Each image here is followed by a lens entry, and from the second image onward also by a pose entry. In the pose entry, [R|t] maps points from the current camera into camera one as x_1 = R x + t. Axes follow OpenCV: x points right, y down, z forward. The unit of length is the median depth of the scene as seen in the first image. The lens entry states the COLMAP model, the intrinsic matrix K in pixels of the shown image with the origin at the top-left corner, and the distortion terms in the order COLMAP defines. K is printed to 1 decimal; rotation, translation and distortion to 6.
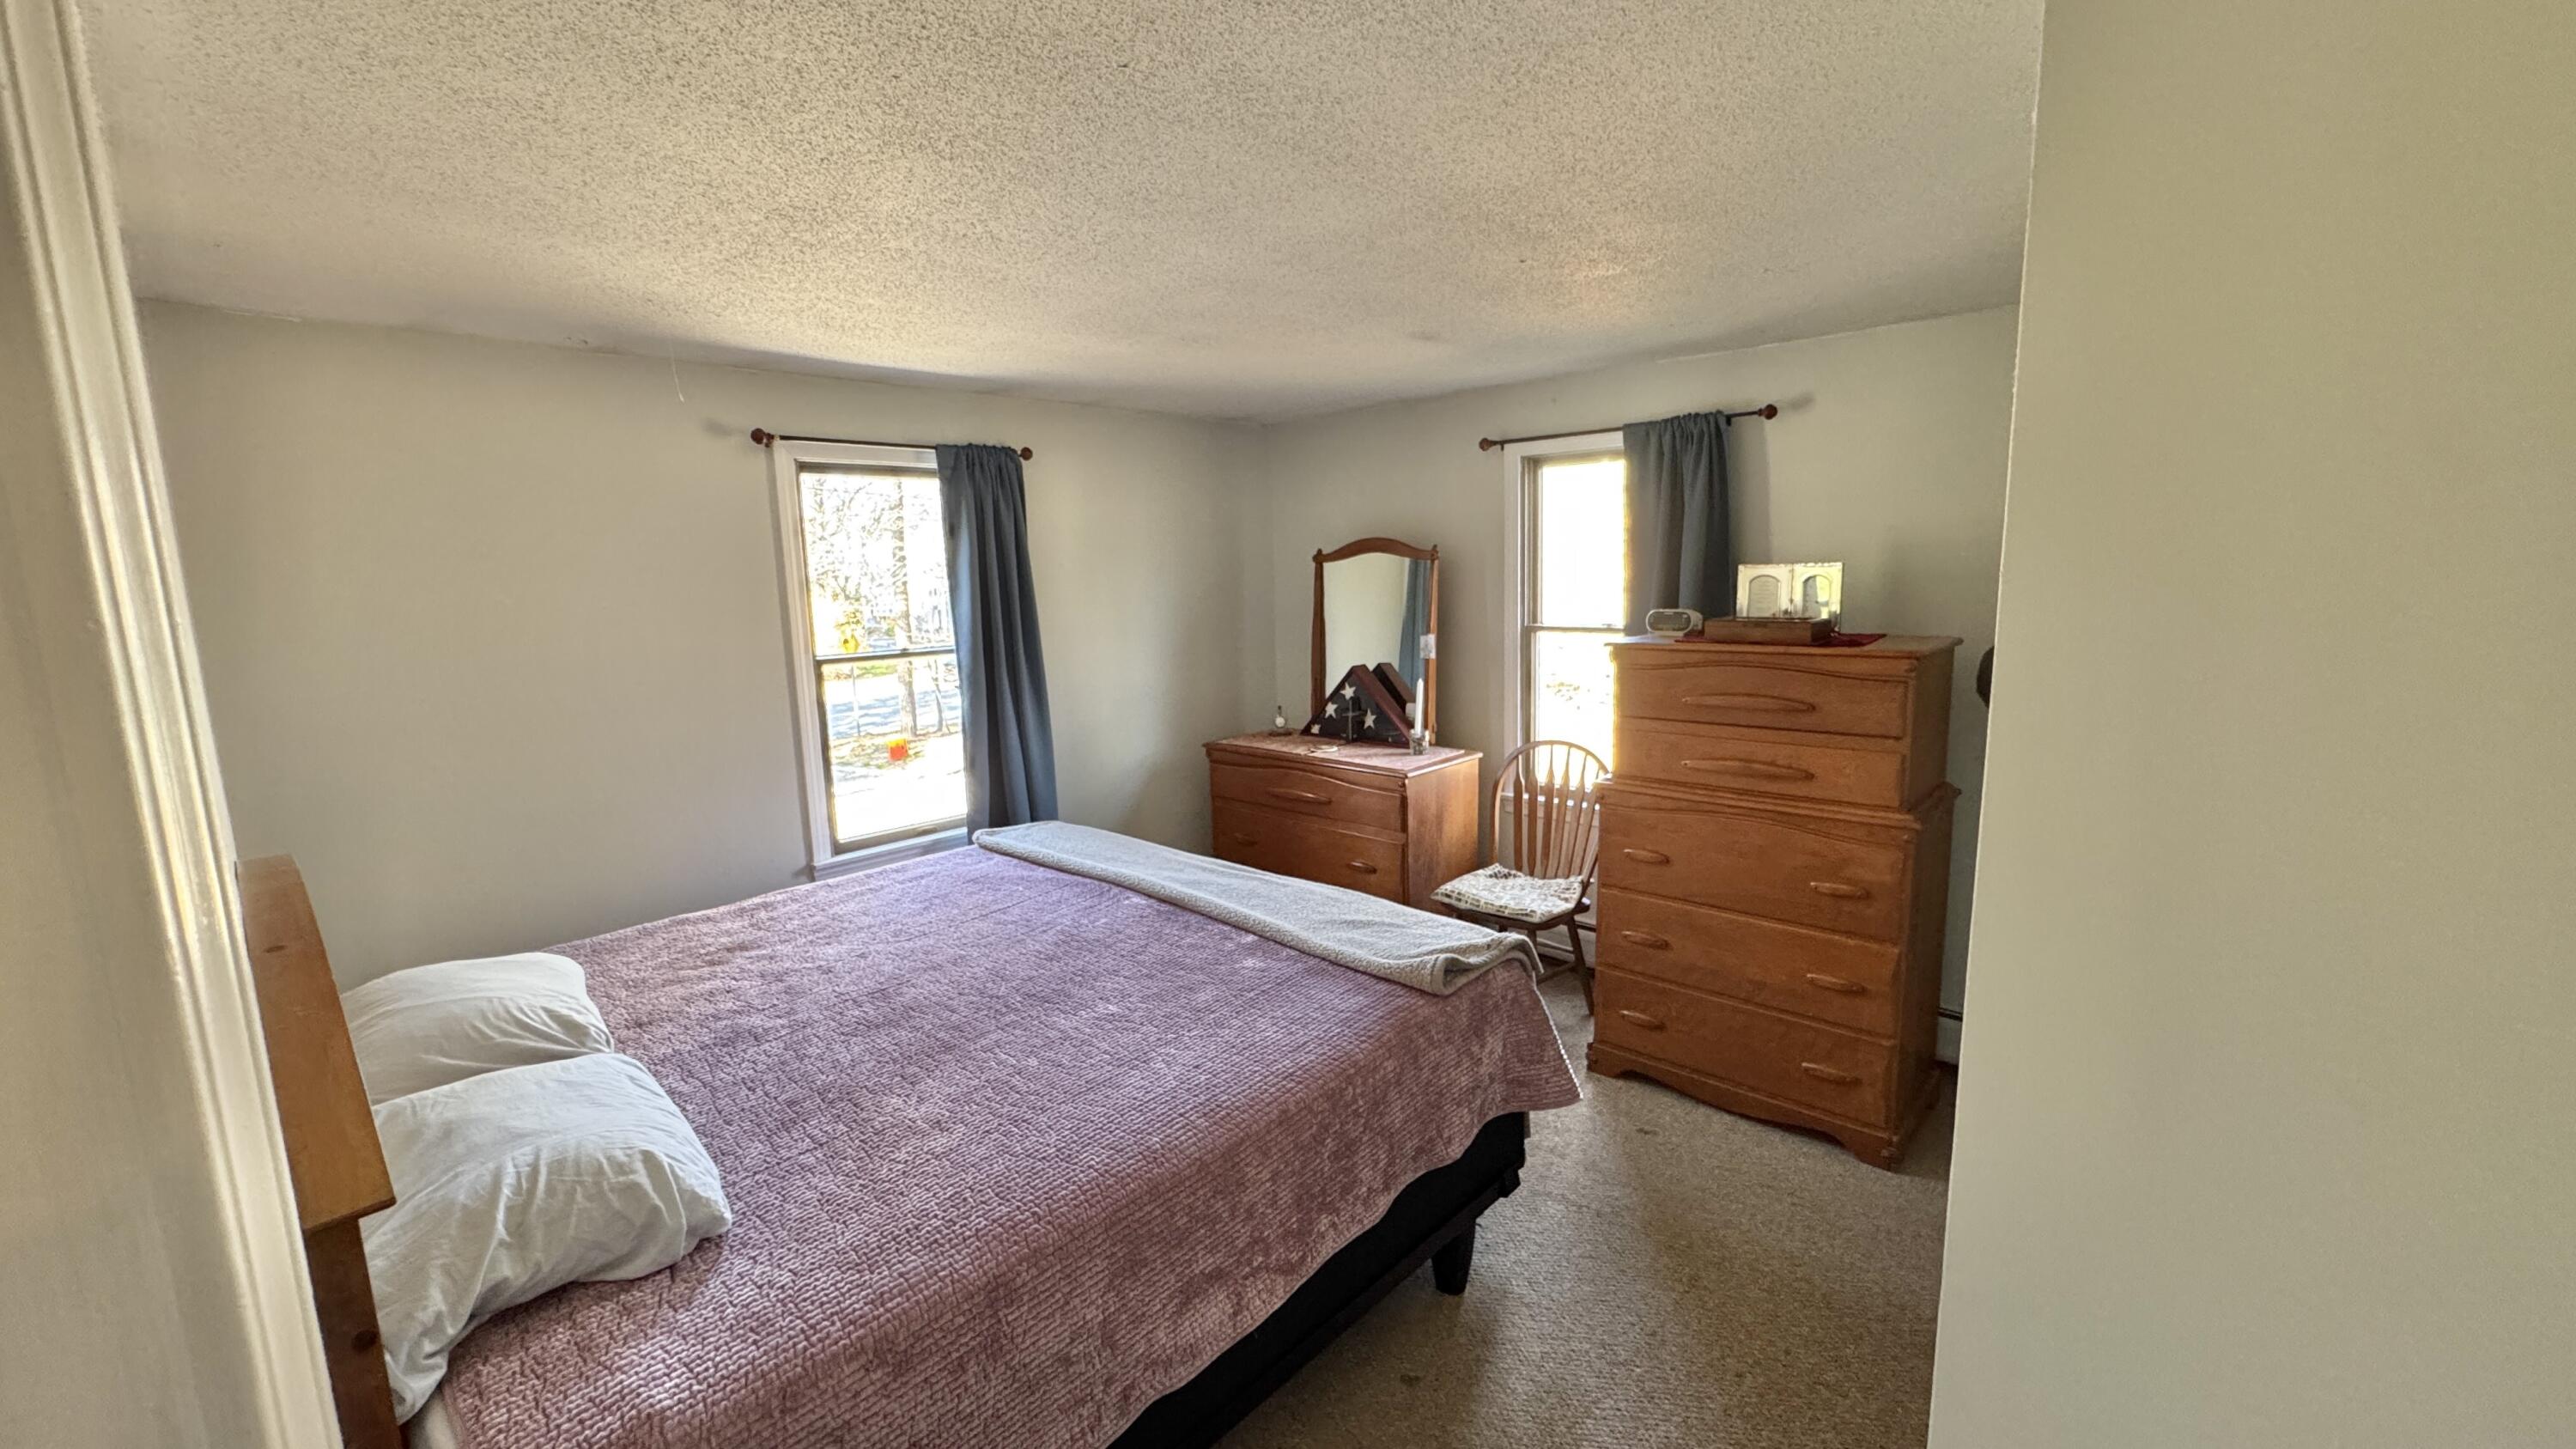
lens RADIAL K [[1023.3, 0, 1292.3], [0, 1023.3, 721.3], [0, 0, 1]] dist [-0.004285, 0.000562]
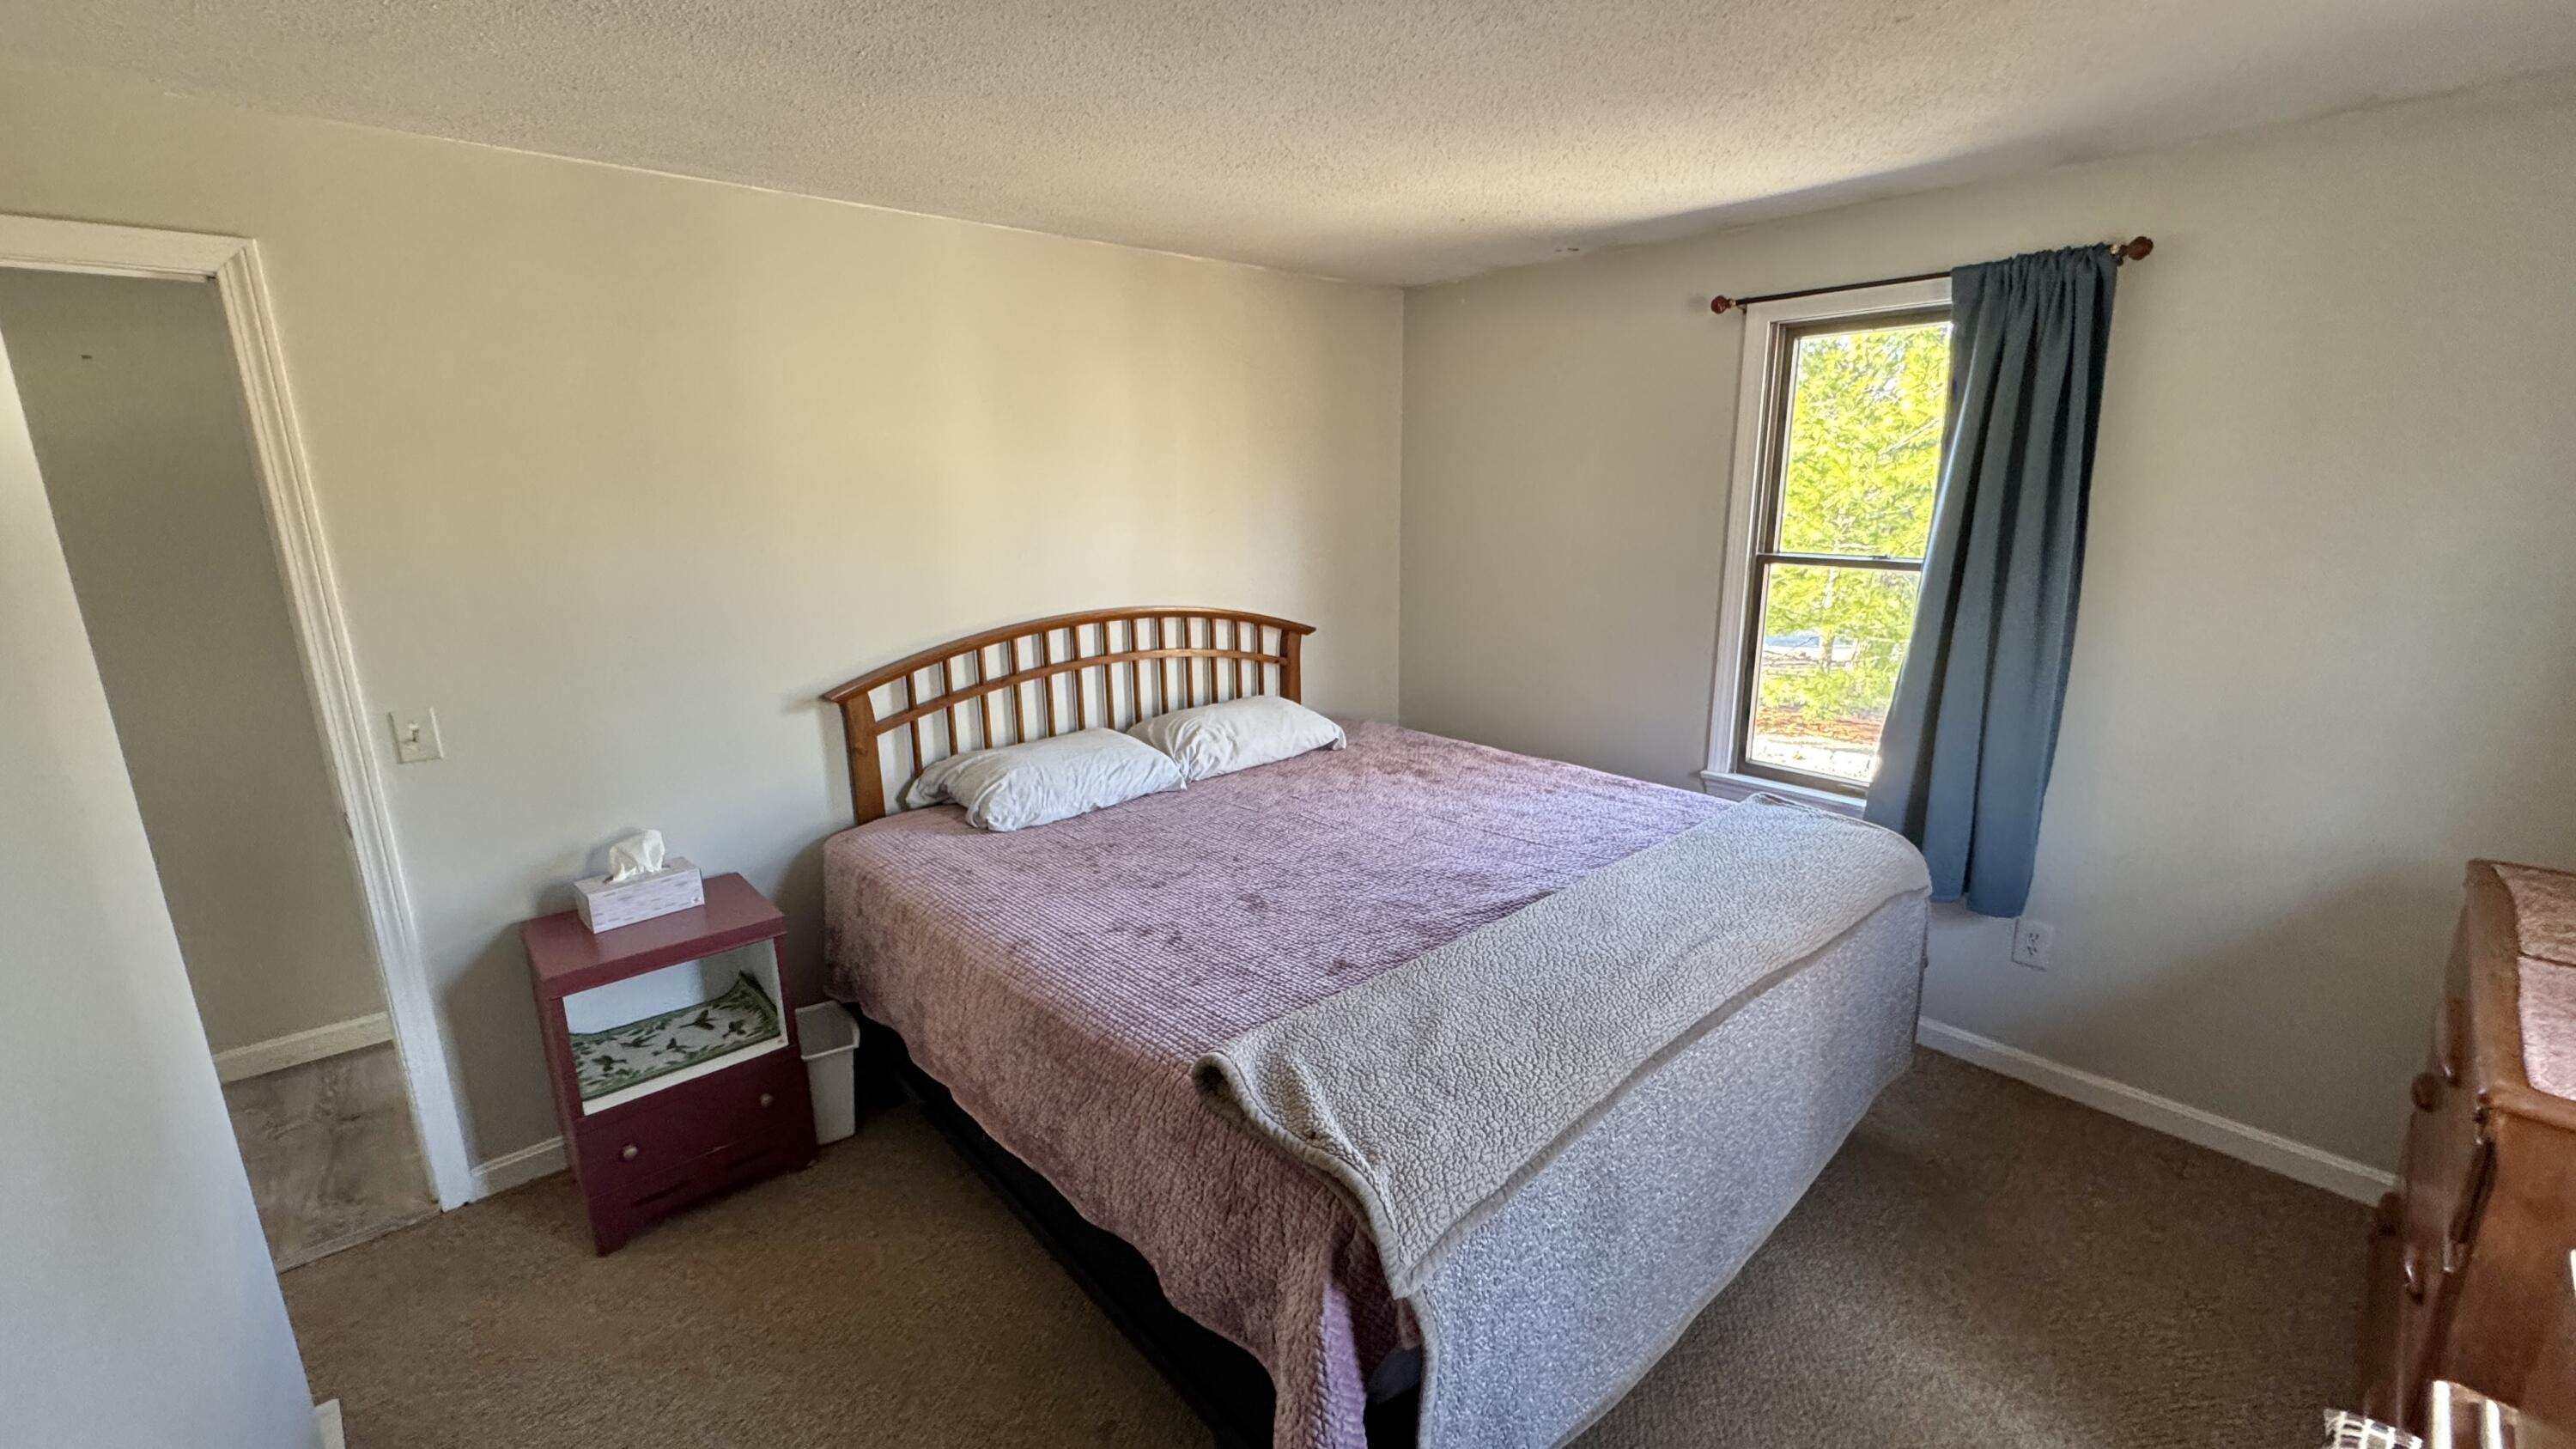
lens RADIAL K [[1023.3, 0, 1294.3], [0, 1023.3, 724.5], [0, 0, 1]] dist [-0.004285, 0.000562]
pose [[-0.089527, 0.265077, -0.960062, 0.455977], [-0.132713, 0.952162, 0.275272, -0.108773], [0.987103, 0.152056, -0.050065, 0.652712]]
